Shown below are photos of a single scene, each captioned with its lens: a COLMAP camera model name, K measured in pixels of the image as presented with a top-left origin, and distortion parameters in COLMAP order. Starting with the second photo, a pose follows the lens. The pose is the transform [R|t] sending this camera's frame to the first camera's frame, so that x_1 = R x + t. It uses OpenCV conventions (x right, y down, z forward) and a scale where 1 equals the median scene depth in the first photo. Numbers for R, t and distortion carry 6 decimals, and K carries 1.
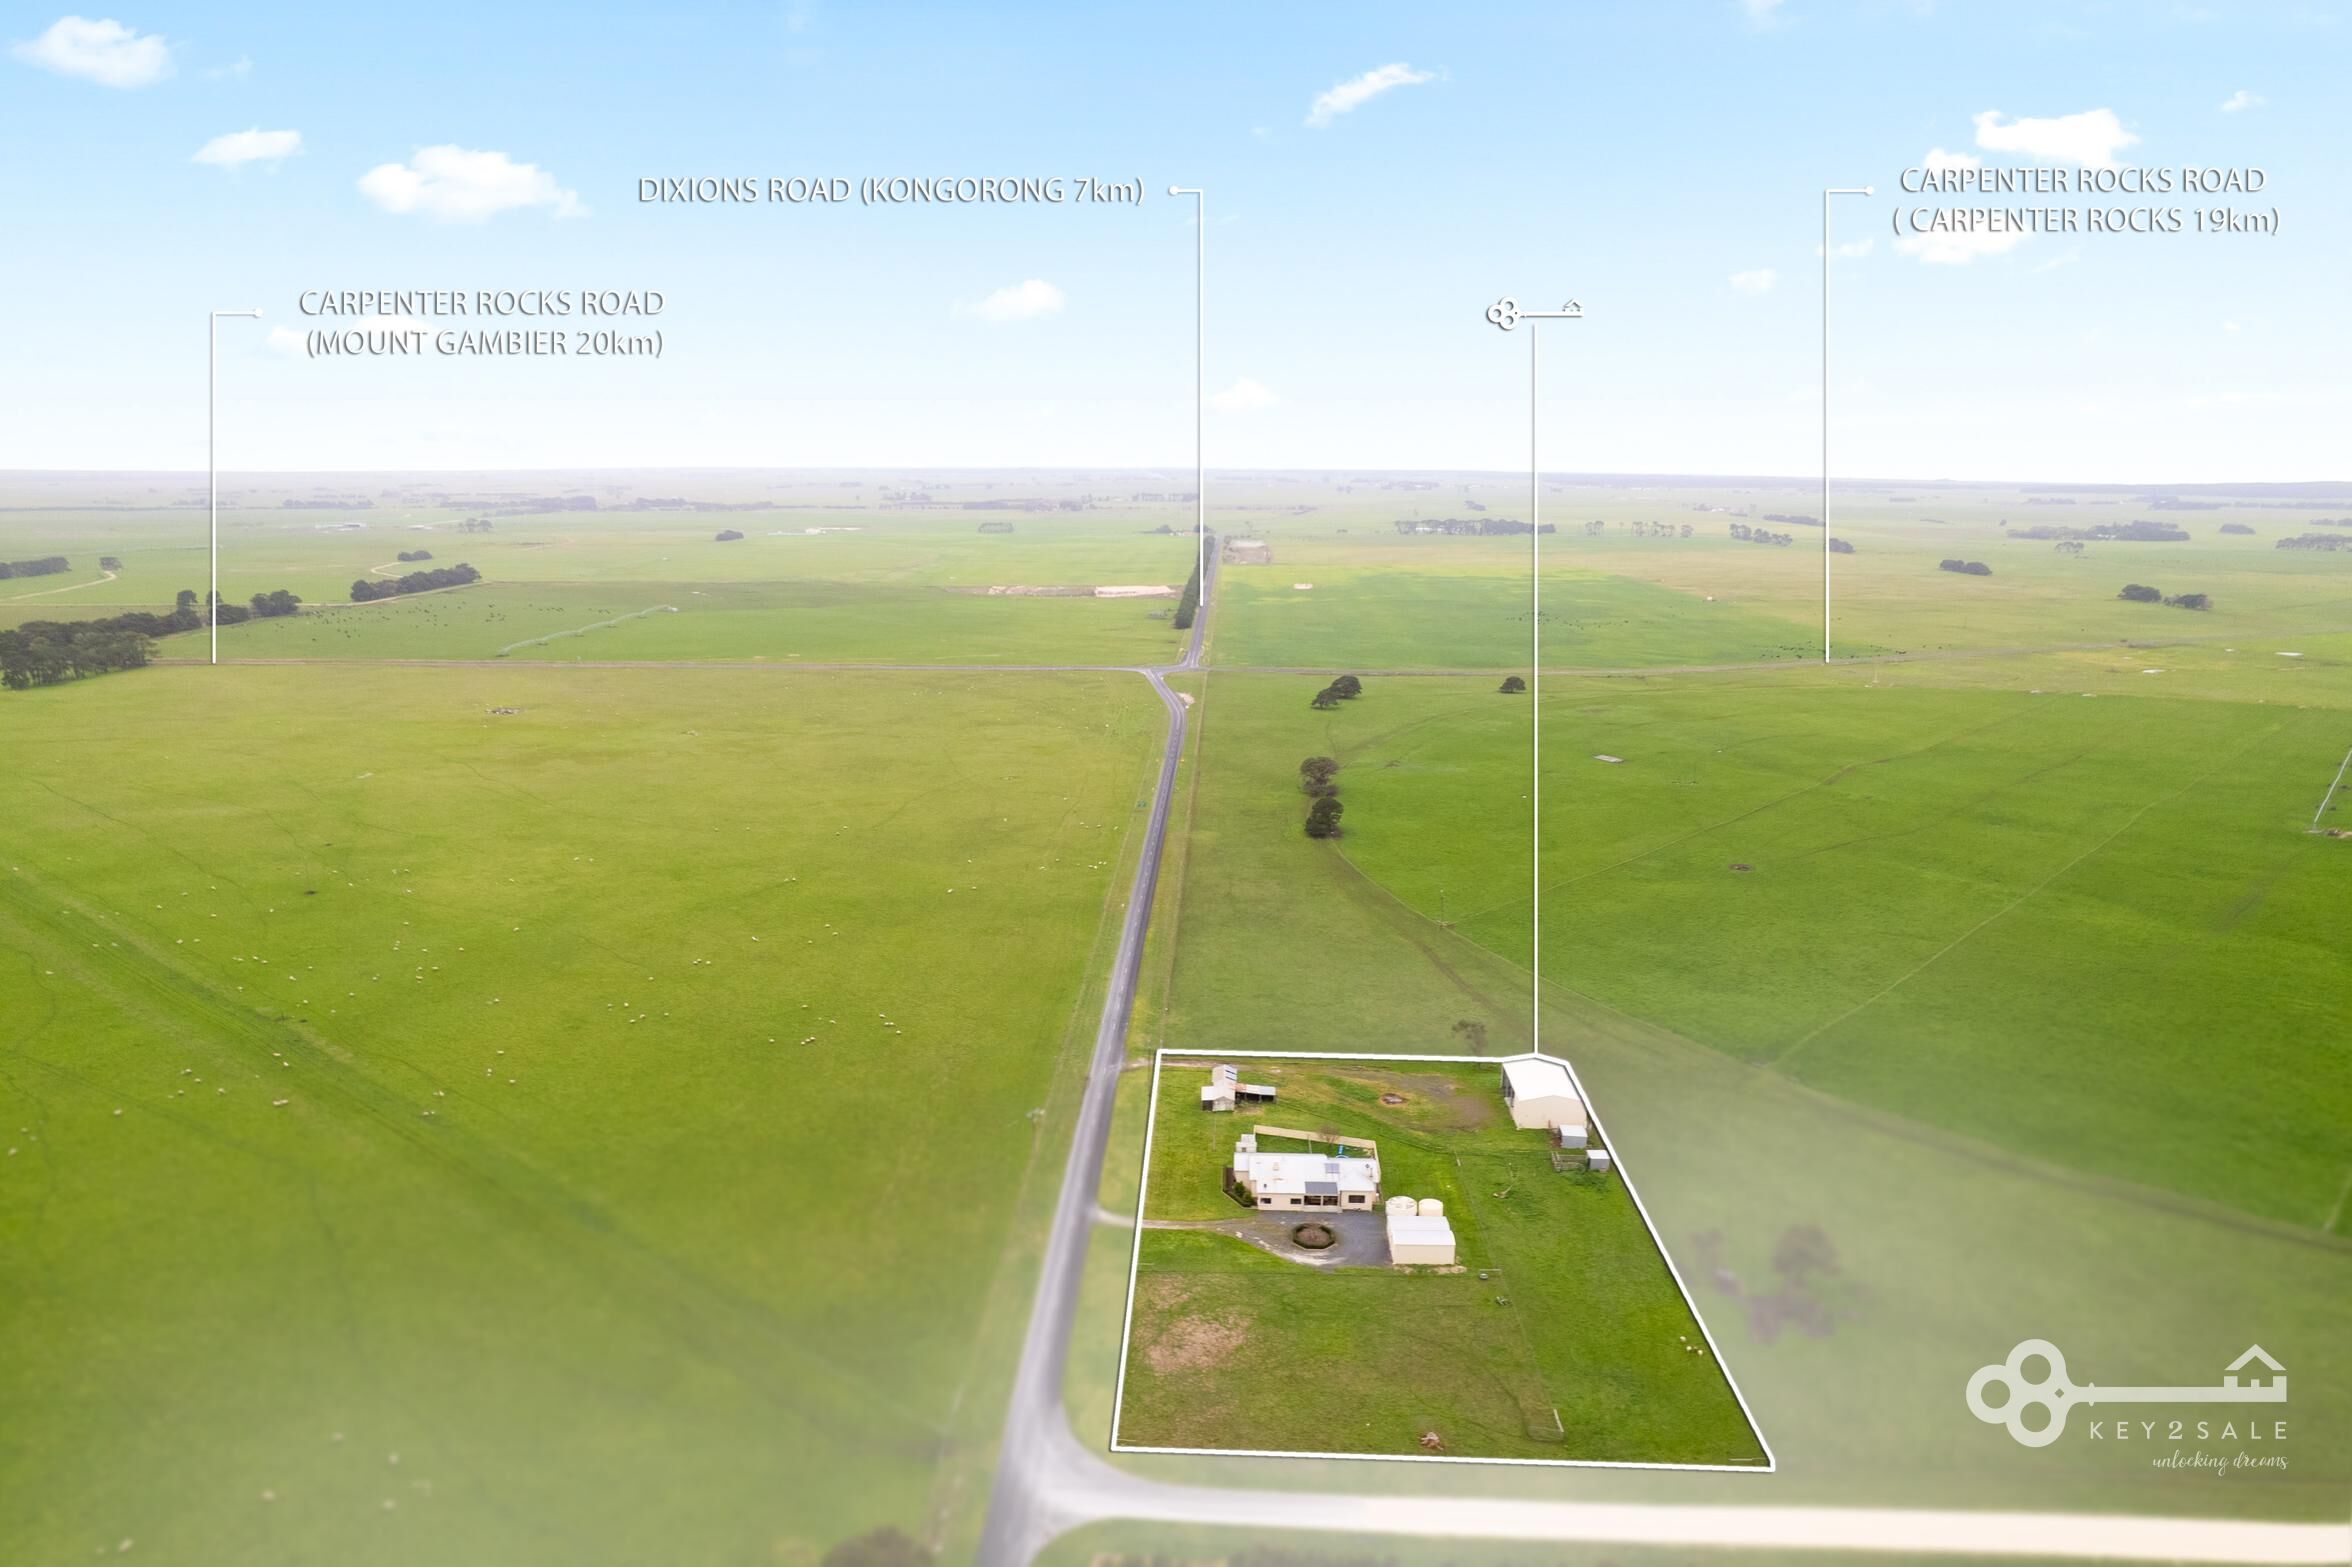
lens RADIAL K [[1544.9, 0, 1189.6], [0, 1544.9, 785.4], [0, 0, 1]] dist [-0.008804, 0.001437]
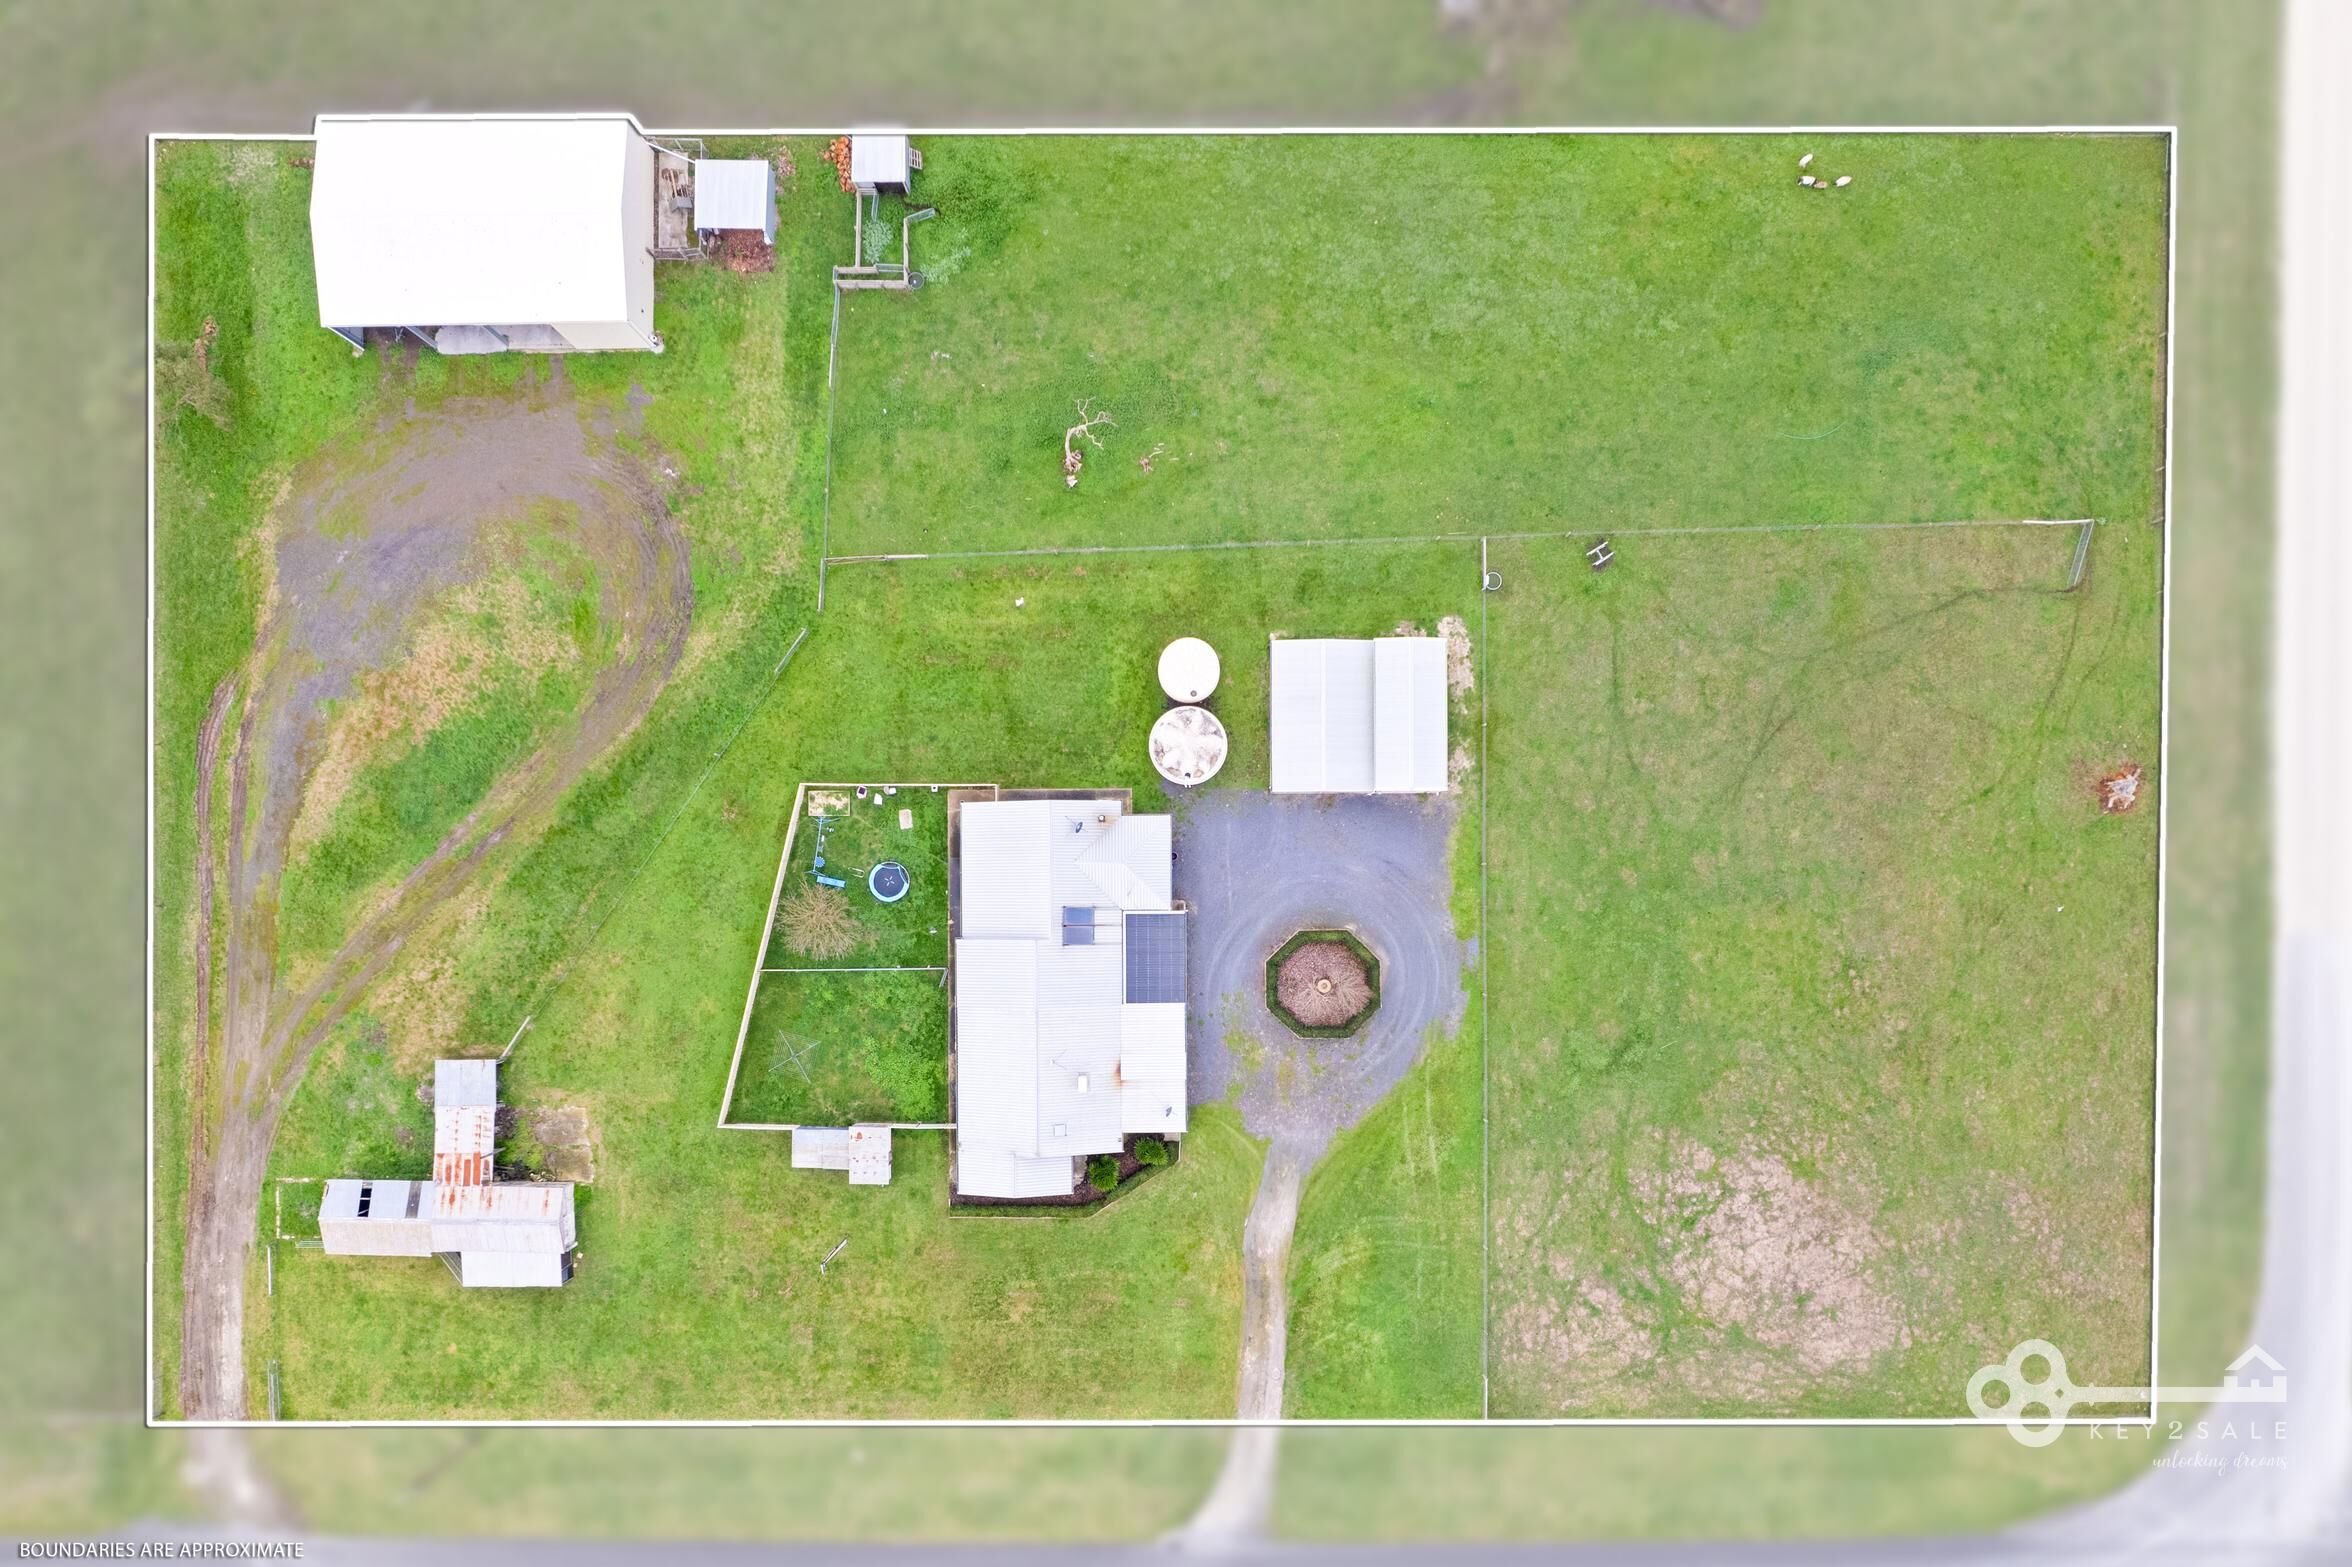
lens RADIAL K [[1544.9, 0, 1189.6], [0, 1544.9, 785.4], [0, 0, 1]] dist [-0.008804, 0.001437]
pose [[-0.026598, -0.999513, -0.016306, 0.144052], [0.206662, -0.021458, 0.978177, -0.104723], [-0.978051, 0.022648, 0.207132, 0.988716]]
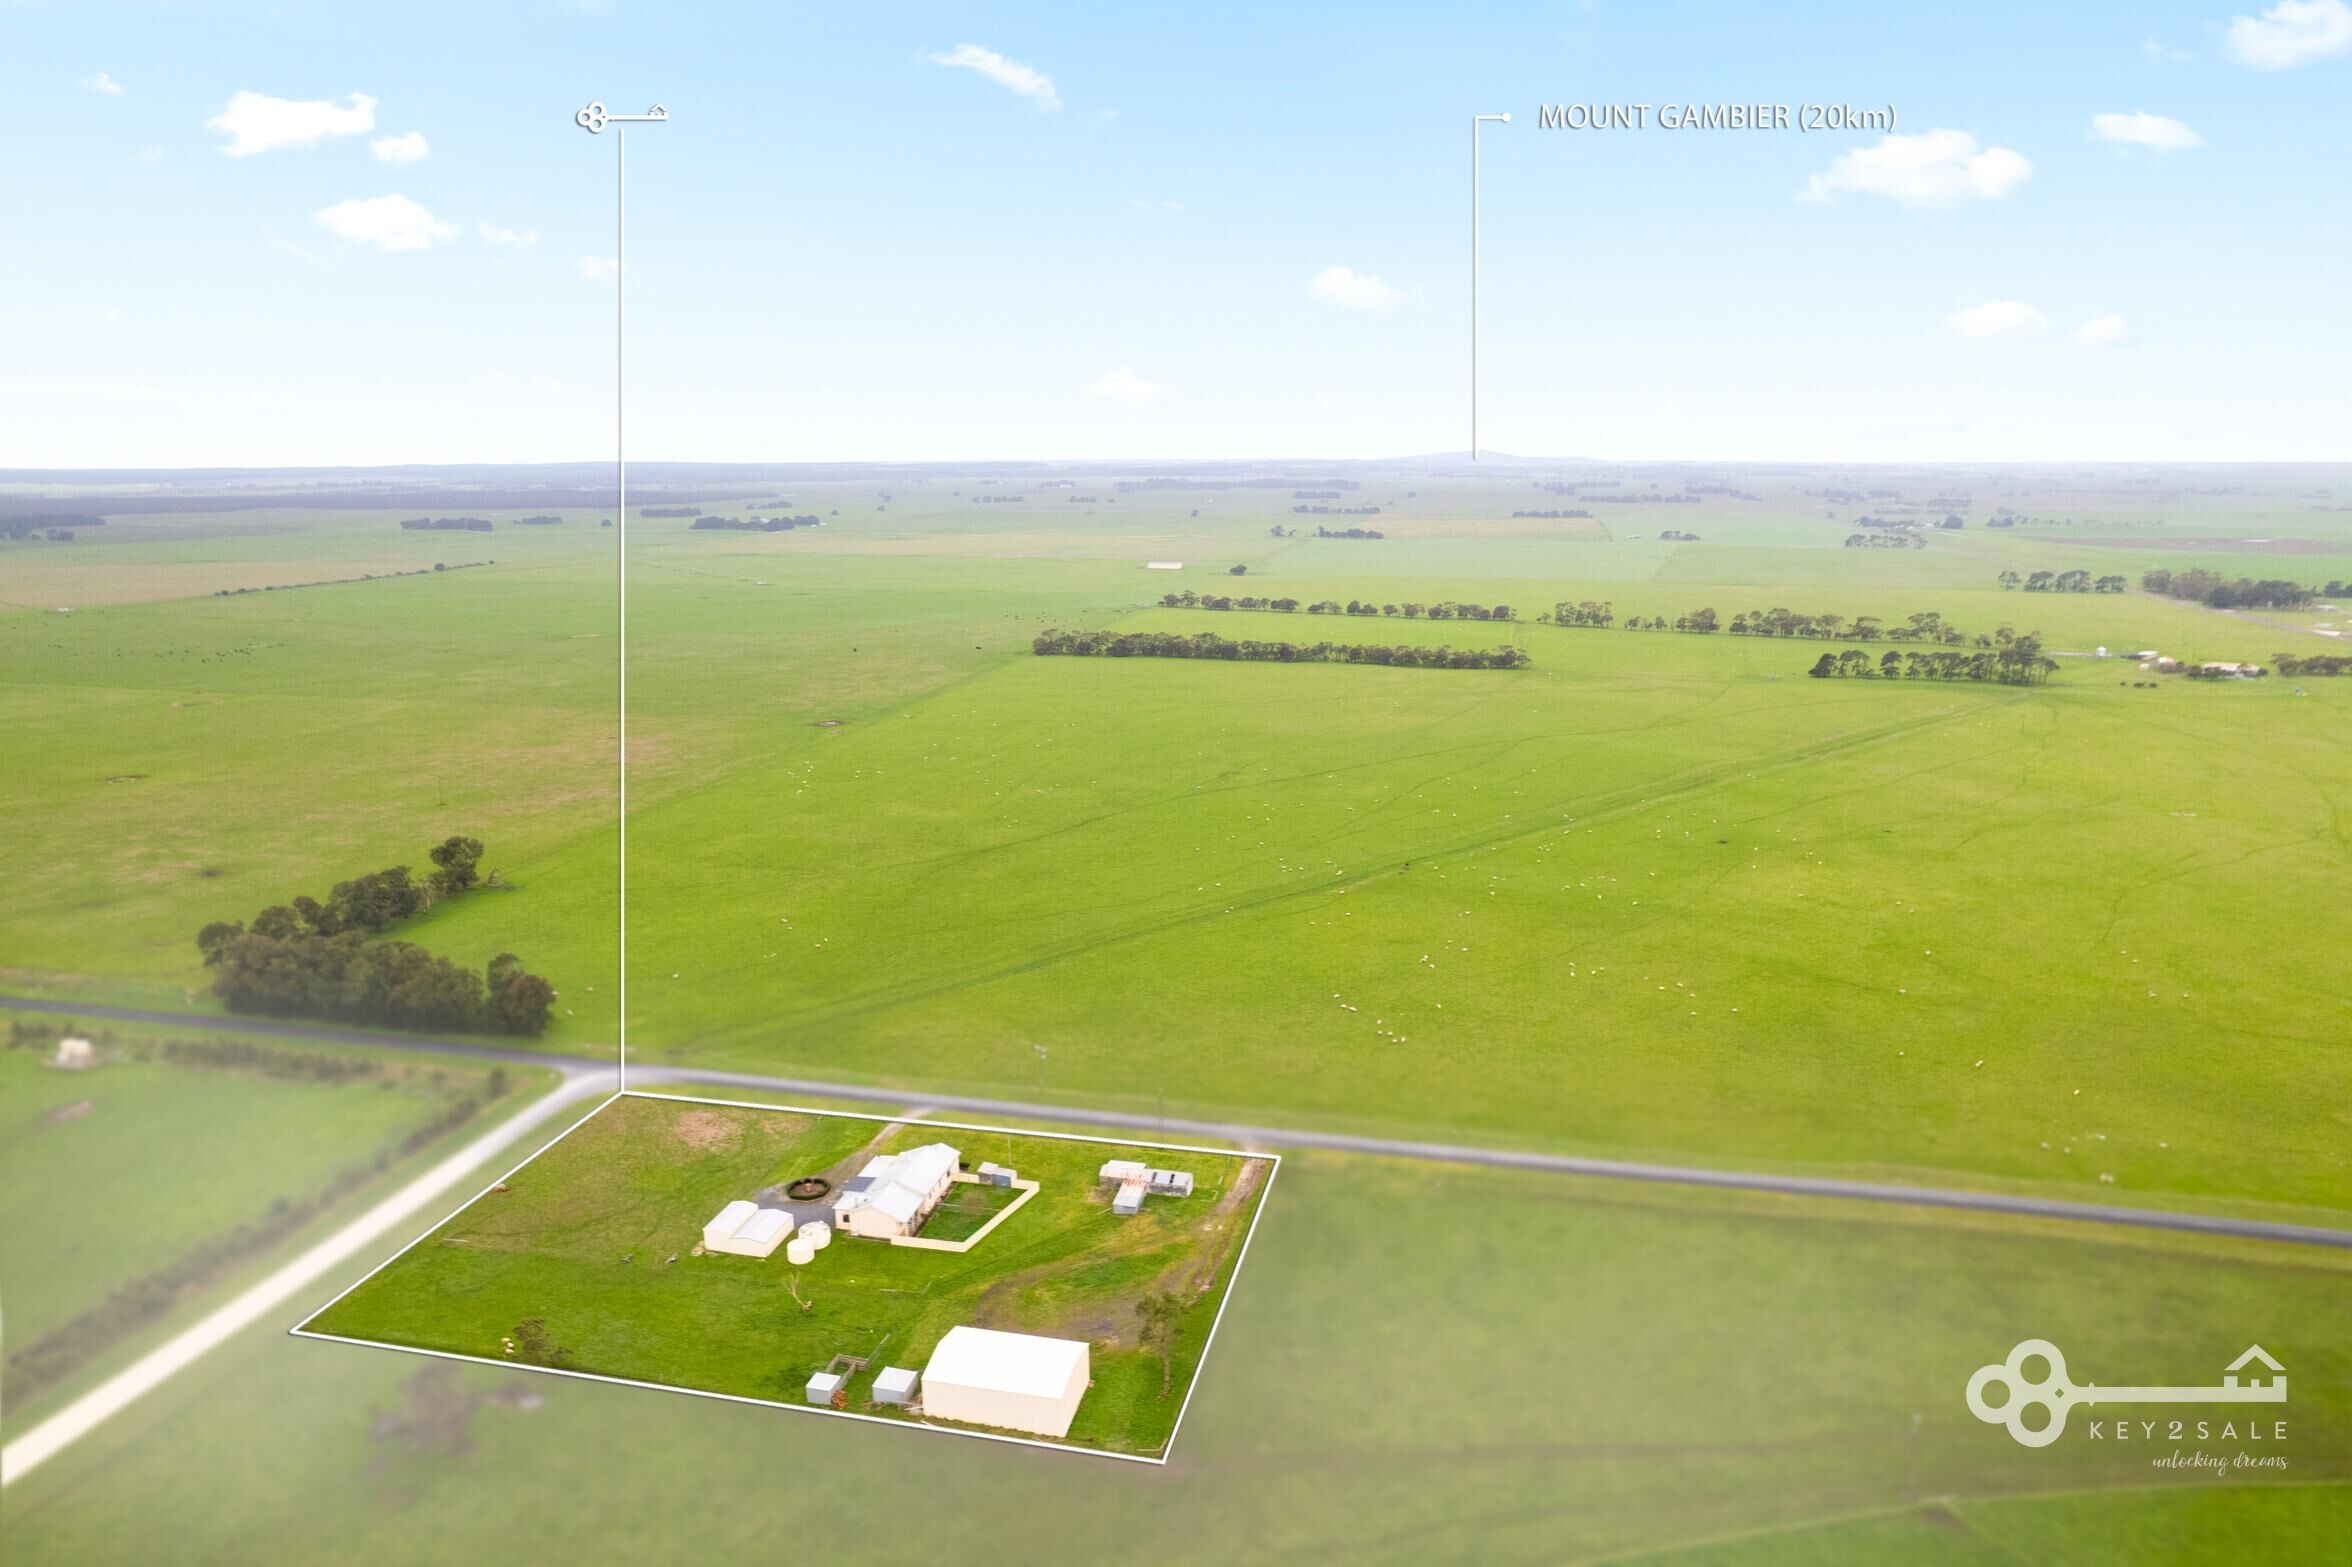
lens RADIAL K [[1544.9, 0, 1189.6], [0, 1544.9, 785.4], [0, 0, 1]] dist [-0.008804, 0.001437]
pose [[-0.191013, 0.218989, -0.956848, 1.013843], [-0.174953, 0.951592, 0.252711, -0.300035], [0.965870, 0.215675, -0.143454, 1.395003]]
